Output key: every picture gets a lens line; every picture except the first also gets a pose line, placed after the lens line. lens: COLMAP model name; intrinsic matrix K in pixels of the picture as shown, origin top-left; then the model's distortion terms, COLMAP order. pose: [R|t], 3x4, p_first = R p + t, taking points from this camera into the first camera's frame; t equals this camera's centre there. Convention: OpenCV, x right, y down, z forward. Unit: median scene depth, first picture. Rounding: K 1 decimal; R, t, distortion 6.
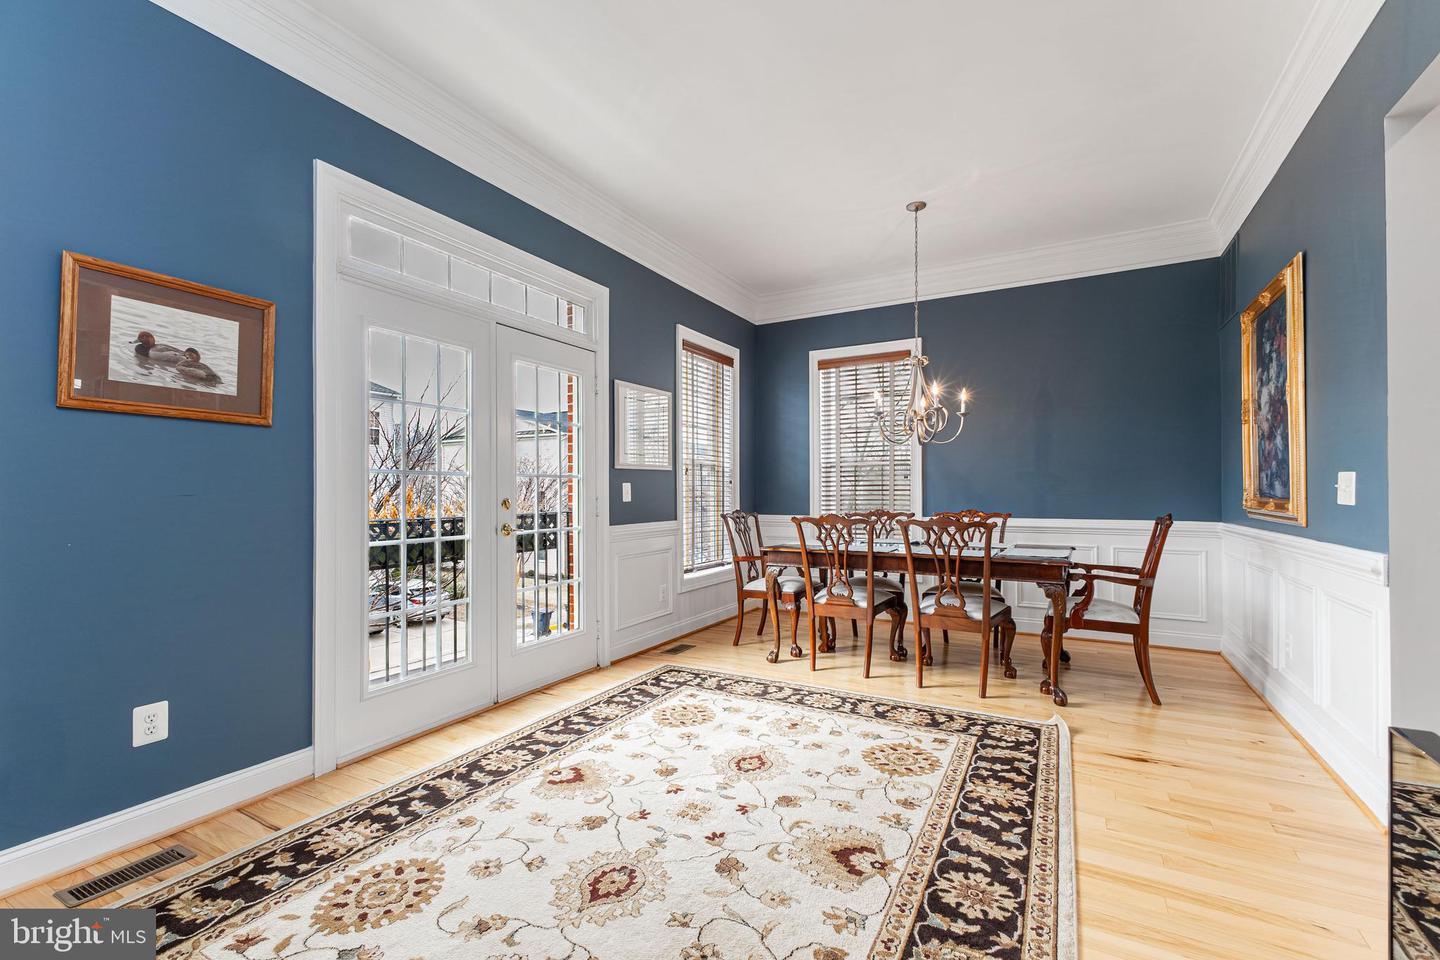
lens RADIAL K [[624.2, 0, 720.0], [0, 624.2, 480.0], [0, 0, 1]] dist [0.002810, 0.000397]
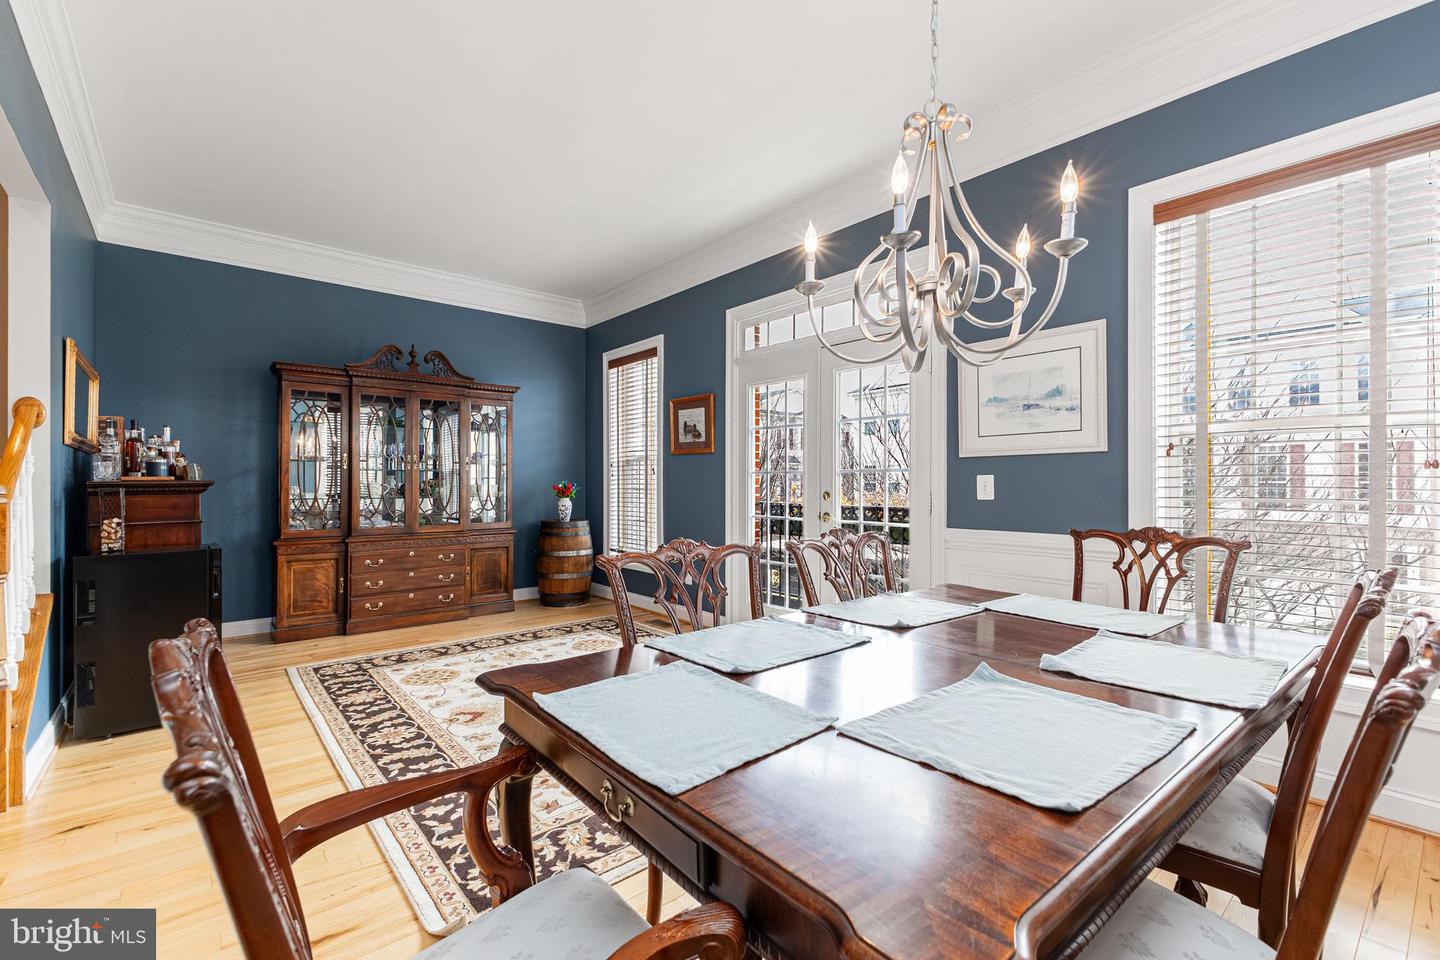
lens RADIAL K [[600.2, 0, 720.0], [0, 600.2, 480.0], [0, 0, 1]] dist [-0.000804, -0.000056]
pose [[-0.334609, 0.002474, -0.942354, 1.225912], [0.022191, 0.999740, -0.005255, 0.014266], [0.942096, -0.022670, -0.334577, 1.799841]]
